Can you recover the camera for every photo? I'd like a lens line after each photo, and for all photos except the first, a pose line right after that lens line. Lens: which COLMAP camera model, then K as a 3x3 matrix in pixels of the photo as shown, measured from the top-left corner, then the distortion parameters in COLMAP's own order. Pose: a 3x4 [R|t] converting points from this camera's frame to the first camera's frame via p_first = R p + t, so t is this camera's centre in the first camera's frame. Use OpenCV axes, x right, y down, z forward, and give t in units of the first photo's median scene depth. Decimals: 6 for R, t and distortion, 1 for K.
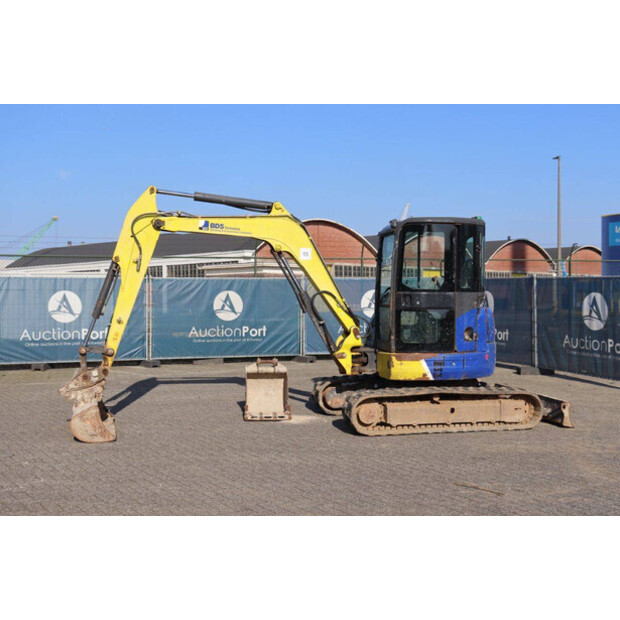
lens RADIAL K [[811.2, 0, 311.9], [0, 811.2, 310.9], [0, 0, 1]] dist [0.075032, 0.000000]
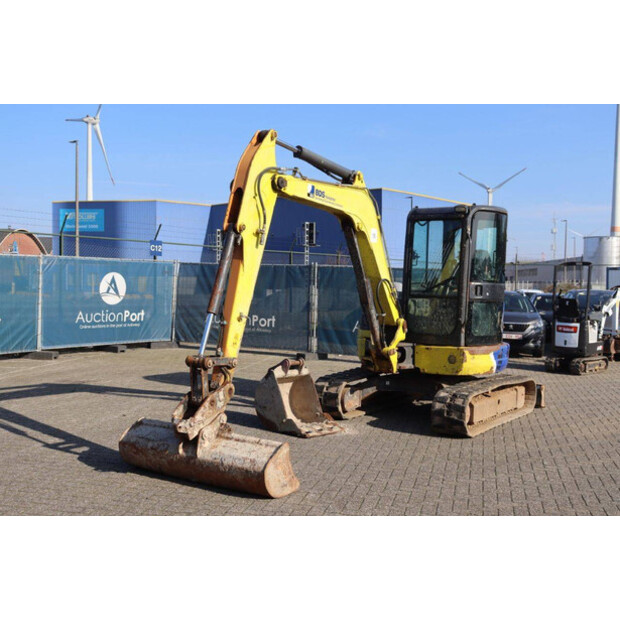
lens RADIAL K [[766.9, 0, 328.8], [0, 766.9, 290.4], [0, 0, 1]] dist [0.017039, 0.000000]
pose [[0.716462, 0.012111, 0.697521, -0.599166], [-0.011599, 0.999918, -0.005447, -0.006830], [-0.697530, -0.004188, 0.716543, 0.445583]]
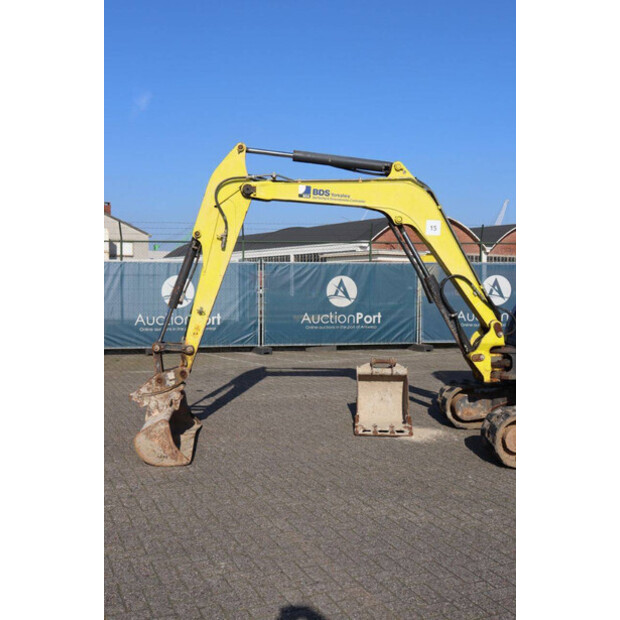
lens RADIAL K [[687.7, 0, 310.9], [0, 687.7, 314.0], [0, 0, 1]] dist [-0.062289, 0.000000]
pose [[0.987714, 0.010172, -0.155944, -0.020431], [-0.005685, 0.999558, 0.029193, -0.005429], [0.156172, -0.027948, 0.987334, 0.321746]]
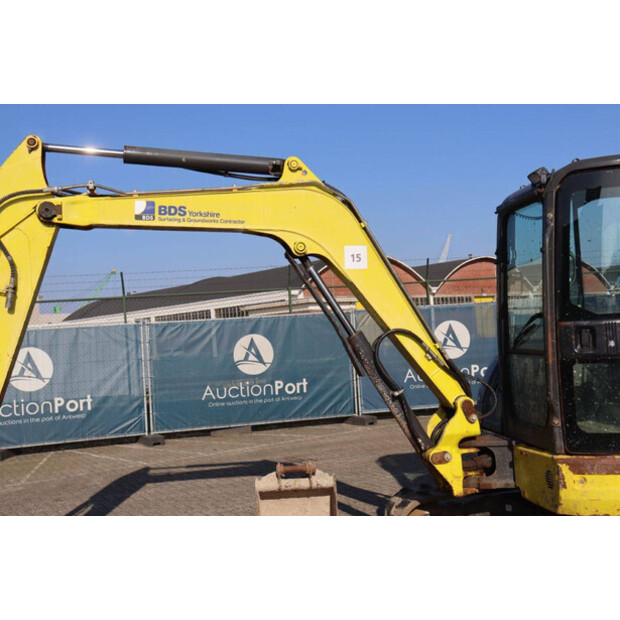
lens RADIAL K [[766.9, 0, 309.3], [0, 766.9, 309.3], [0, 0, 1]] dist [0.017039, 0.000000]
pose [[0.995899, -0.062045, -0.065846, -0.007226], [0.058832, 0.997032, -0.049656, -0.016476], [0.068731, 0.045578, 0.996594, 0.524013]]
